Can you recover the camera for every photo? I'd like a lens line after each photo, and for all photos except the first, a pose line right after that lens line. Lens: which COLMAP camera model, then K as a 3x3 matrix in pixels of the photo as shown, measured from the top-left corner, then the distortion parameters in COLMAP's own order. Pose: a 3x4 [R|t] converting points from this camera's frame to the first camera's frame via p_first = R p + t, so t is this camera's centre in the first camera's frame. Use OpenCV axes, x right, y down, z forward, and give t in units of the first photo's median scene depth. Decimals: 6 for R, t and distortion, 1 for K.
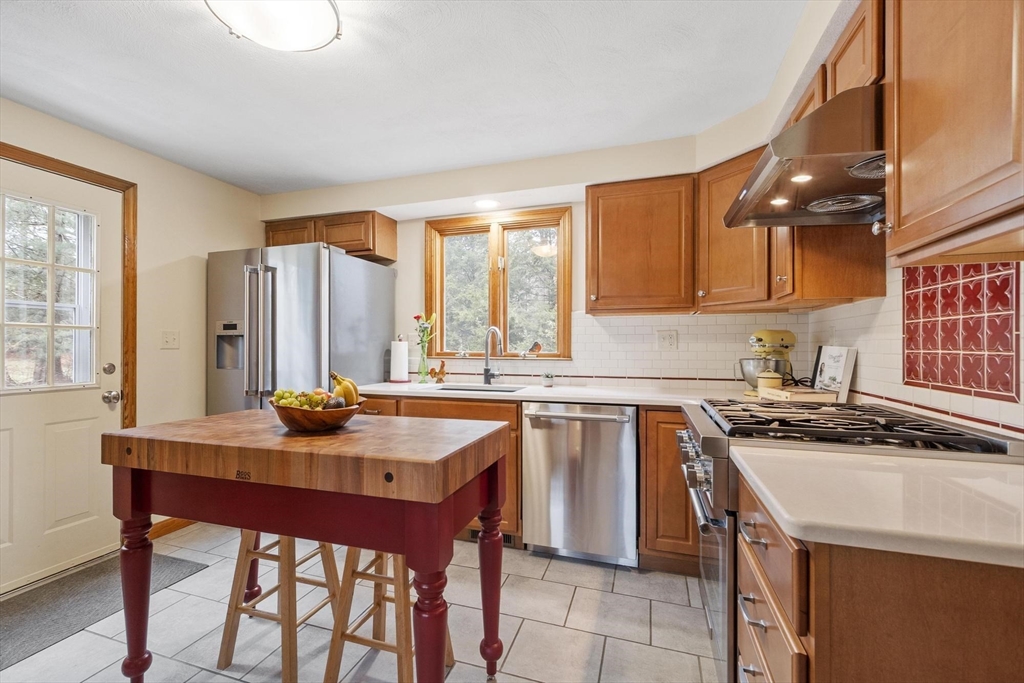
lens RADIAL K [[448.8, 0, 500.2], [0, 448.8, 346.9], [0, 0, 1]] dist [-0.000195, 0.000053]
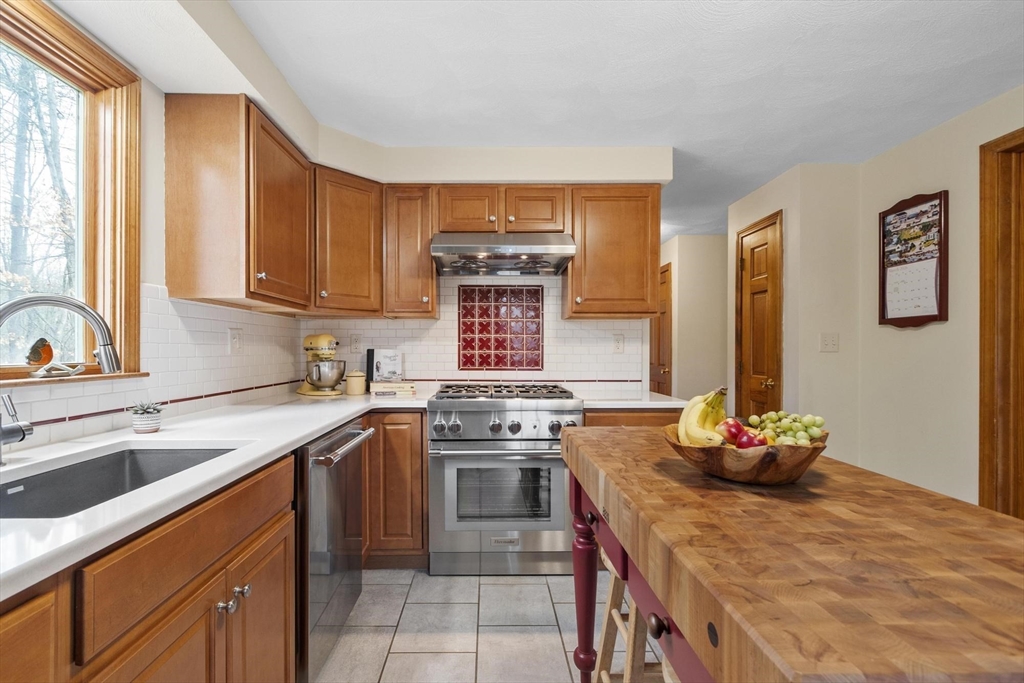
lens RADIAL K [[448.8, 0, 500.2], [0, 448.8, 346.9], [0, 0, 1]] dist [-0.000195, 0.000053]
pose [[-0.328873, 0.004266, 0.944364, -0.716087], [0.001295, 0.999991, -0.004066, -0.002181], [-0.944373, -0.000114, -0.328876, 1.197293]]
